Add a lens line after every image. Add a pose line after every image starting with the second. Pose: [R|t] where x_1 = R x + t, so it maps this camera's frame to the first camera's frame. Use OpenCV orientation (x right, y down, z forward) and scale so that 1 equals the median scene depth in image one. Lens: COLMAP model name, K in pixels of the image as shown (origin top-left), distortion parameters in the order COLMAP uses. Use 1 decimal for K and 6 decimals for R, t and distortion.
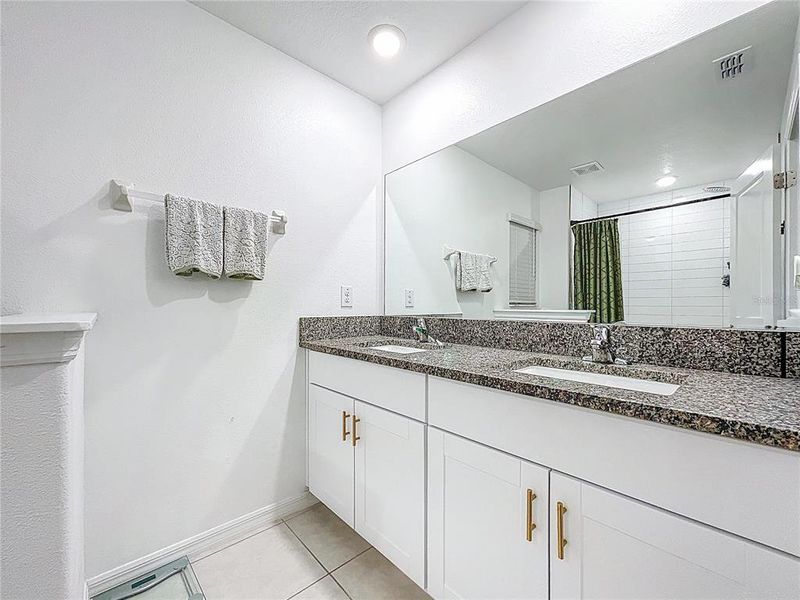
lens RADIAL K [[327.2, 0, 397.6], [0, 327.2, 303.0], [0, 0, 1]] dist [-0.003850, 0.000143]
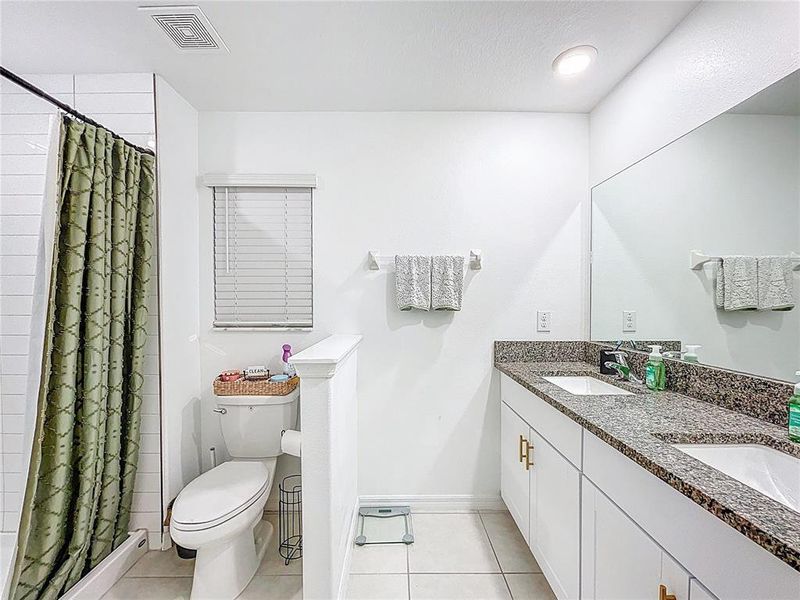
lens RADIAL K [[327.2, 0, 397.6], [0, 327.2, 303.0], [0, 0, 1]] dist [-0.003850, 0.000143]
pose [[0.739177, -0.000142, -0.673511, 0.245133], [0.008296, 0.999926, 0.008894, -0.113068], [0.673460, -0.012162, 0.739124, -0.070953]]
